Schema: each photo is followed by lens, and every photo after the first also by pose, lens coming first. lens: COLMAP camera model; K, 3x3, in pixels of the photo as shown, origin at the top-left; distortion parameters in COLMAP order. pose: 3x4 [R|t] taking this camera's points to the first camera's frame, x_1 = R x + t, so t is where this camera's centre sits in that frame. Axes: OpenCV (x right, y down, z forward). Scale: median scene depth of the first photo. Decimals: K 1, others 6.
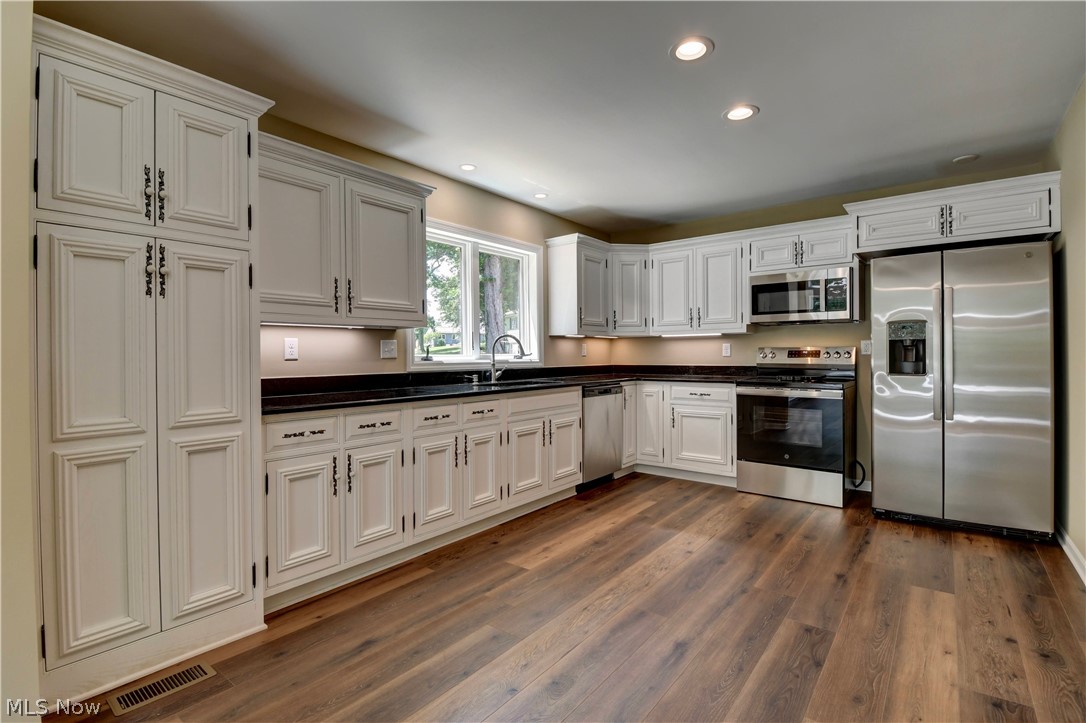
lens RADIAL K [[513.0, 0, 547.1], [0, 513.0, 358.3], [0, 0, 1]] dist [0.010751, -0.017453]
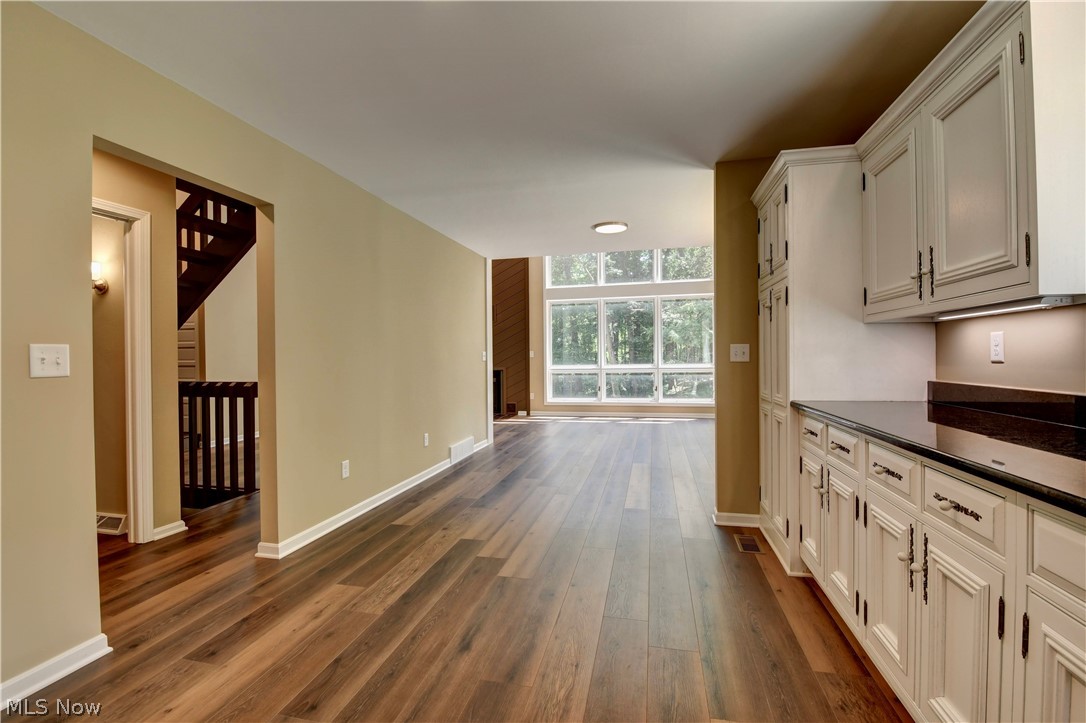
lens RADIAL K [[479.2, 0, 545.1], [0, 479.2, 358.7], [0, 0, 1]] dist [0.002065, -0.012611]
pose [[-0.908397, 0.020574, -0.417602, 0.291888], [0.016229, 0.999771, 0.013955, -0.017975], [0.417793, 0.005899, -0.908523, 1.123612]]
